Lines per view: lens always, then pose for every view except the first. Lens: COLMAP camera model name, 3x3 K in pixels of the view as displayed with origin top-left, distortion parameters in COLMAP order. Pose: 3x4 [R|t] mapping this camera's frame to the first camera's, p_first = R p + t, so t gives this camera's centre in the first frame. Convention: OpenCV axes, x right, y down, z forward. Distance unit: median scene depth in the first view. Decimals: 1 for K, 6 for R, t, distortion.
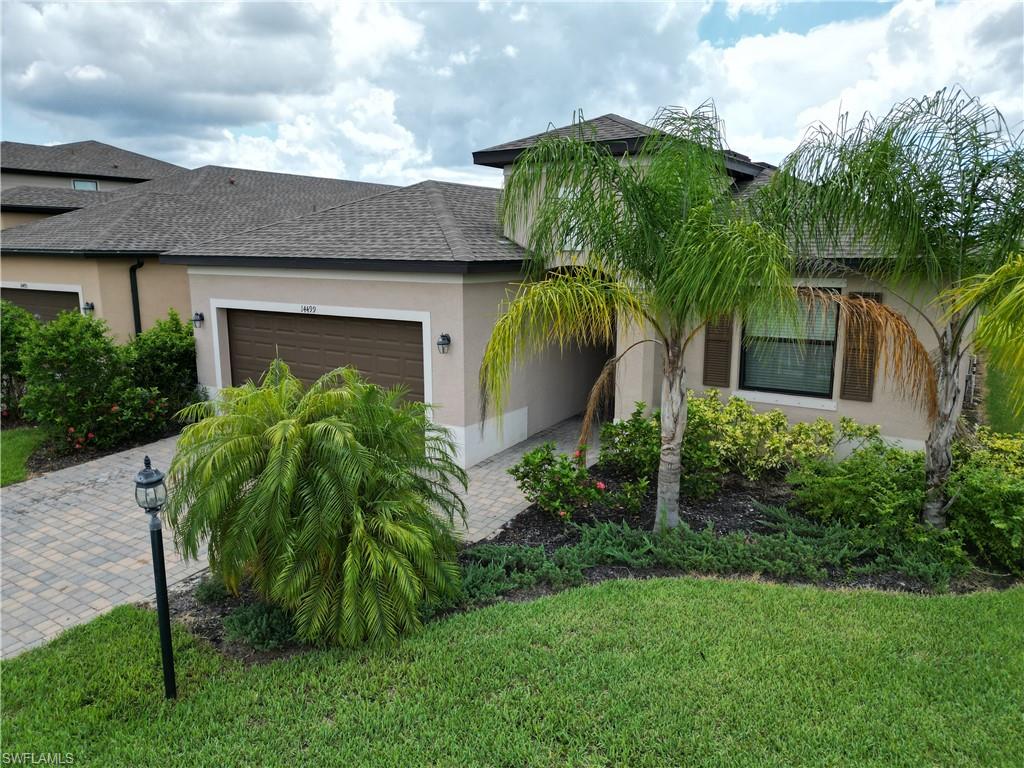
lens RADIAL K [[703.7, 0, 512.0], [0, 703.7, 384.0], [0, 0, 1]] dist [0.085784, -0.080858]
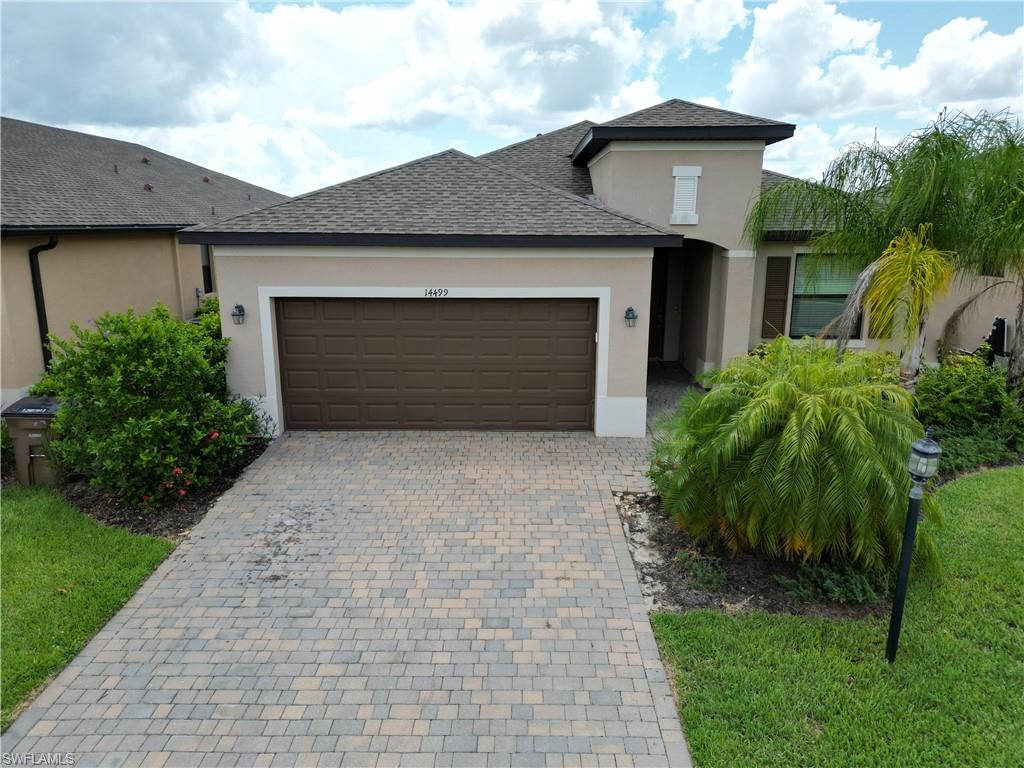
lens RADIAL K [[708.9, 0, 512.0], [0, 708.9, 384.0], [0, 0, 1]] dist [0.076264, -0.089174]
pose [[0.846532, -0.118021, 0.519090, -0.771130], [0.096917, 0.992986, 0.067714, -0.047565], [-0.523441, -0.007014, 0.852033, 0.209381]]
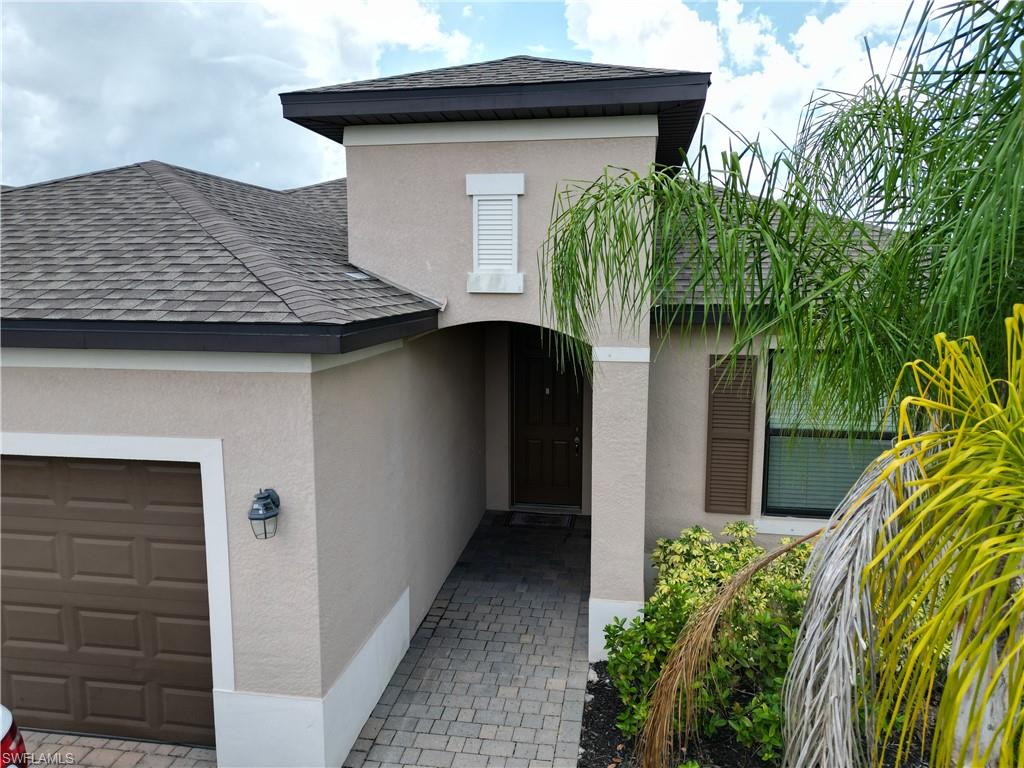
lens RADIAL K [[708.9, 0, 512.0], [0, 708.9, 384.0], [0, 0, 1]] dist [0.076264, -0.089174]
pose [[0.918683, -0.056541, 0.390927, -0.121678], [0.073819, 0.996841, -0.029301, -0.109297], [-0.388036, 0.055776, 0.919955, 0.533659]]
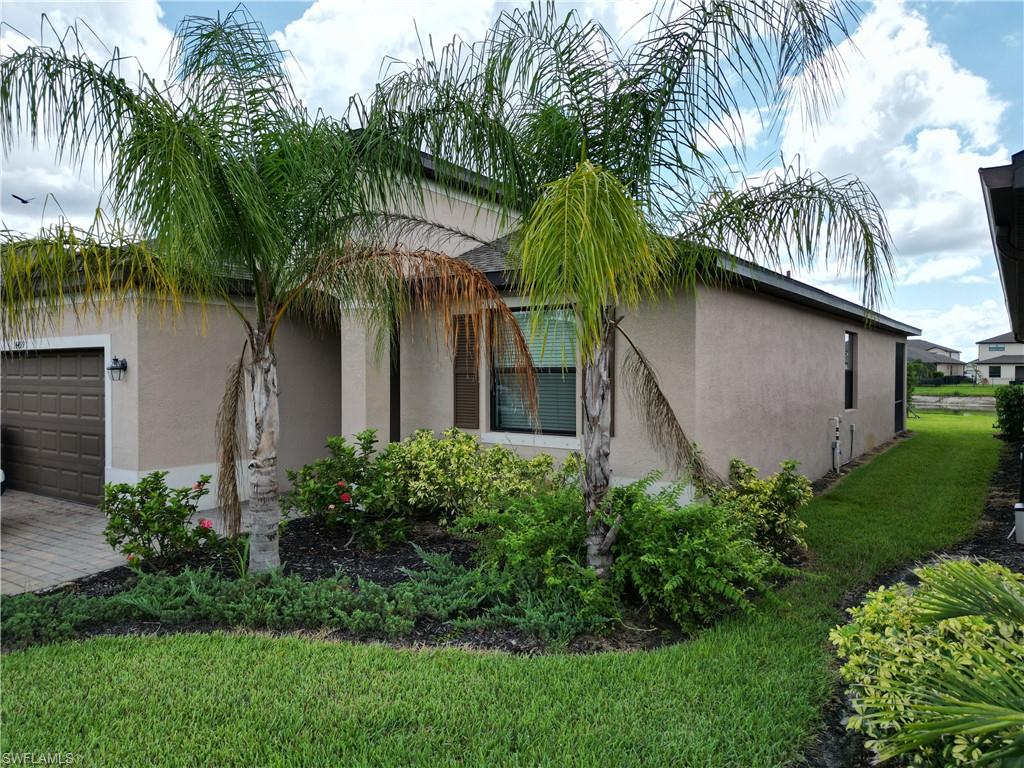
lens RADIAL K [[708.9, 0, 512.0], [0, 708.9, 384.0], [0, 0, 1]] dist [0.076264, -0.089174]
pose [[0.999643, 0.001688, -0.026669, 0.386740], [-0.006194, 0.985458, -0.169808, 0.099768], [0.025995, 0.169912, 0.985116, 0.170248]]
